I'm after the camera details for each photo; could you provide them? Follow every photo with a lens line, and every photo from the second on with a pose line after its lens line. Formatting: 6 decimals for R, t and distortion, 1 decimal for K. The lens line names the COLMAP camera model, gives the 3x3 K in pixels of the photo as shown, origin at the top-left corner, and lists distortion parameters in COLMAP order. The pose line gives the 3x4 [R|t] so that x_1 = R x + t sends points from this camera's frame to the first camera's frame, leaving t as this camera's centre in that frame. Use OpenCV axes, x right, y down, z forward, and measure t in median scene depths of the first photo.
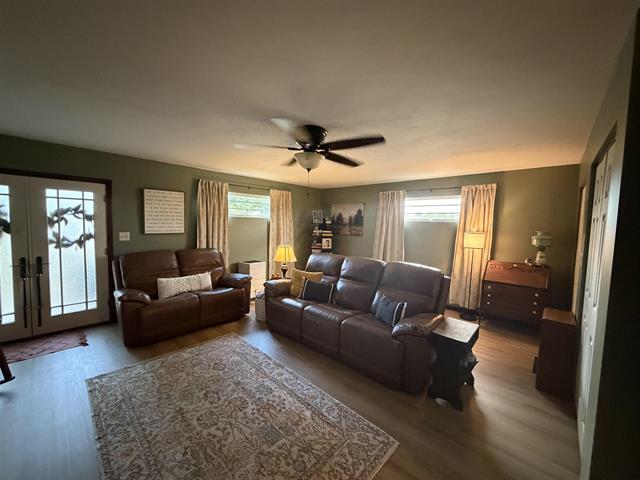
lens RADIAL K [[256.1, 0, 318.2], [0, 256.1, 240.4], [0, 0, 1]] dist [-0.000128, -0.000698]
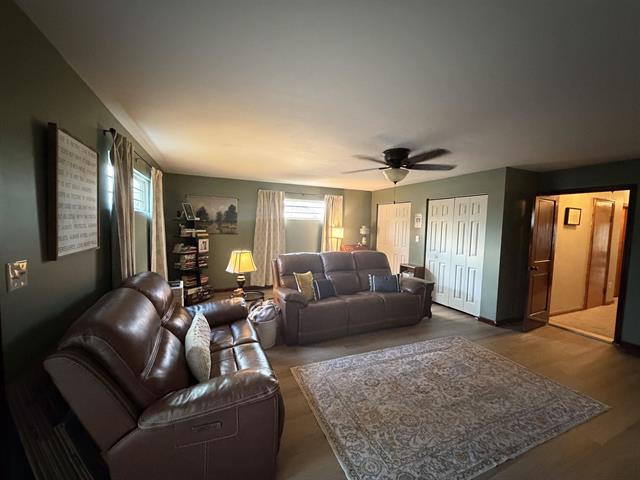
lens RADIAL K [[256.1, 0, 318.2], [0, 256.1, 240.4], [0, 0, 1]] dist [-0.000128, -0.000698]
pose [[0.394162, -0.075175, 0.915961, -0.770092], [0.046702, 0.997000, 0.061729, -0.051049], [-0.917854, 0.018446, 0.396490, 0.486731]]
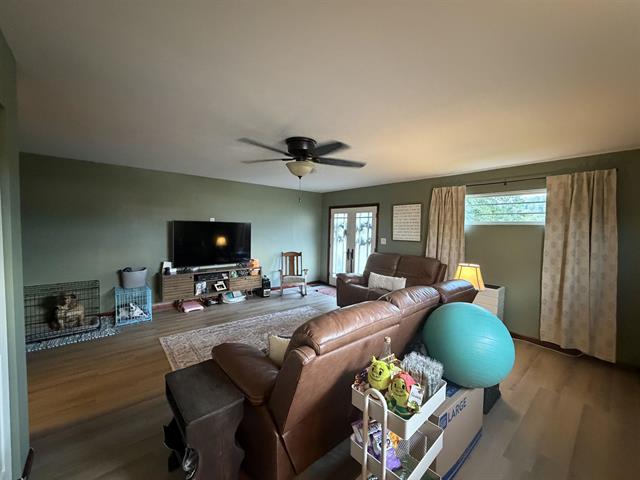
lens RADIAL K [[256.1, 0, 318.2], [0, 256.1, 240.4], [0, 0, 1]] dist [-0.000128, -0.000698]
pose [[-0.118543, 0.020501, -0.992737, 0.598030], [-0.092743, 0.995188, 0.031626, -0.026899], [0.988608, 0.095818, -0.116071, 0.701222]]
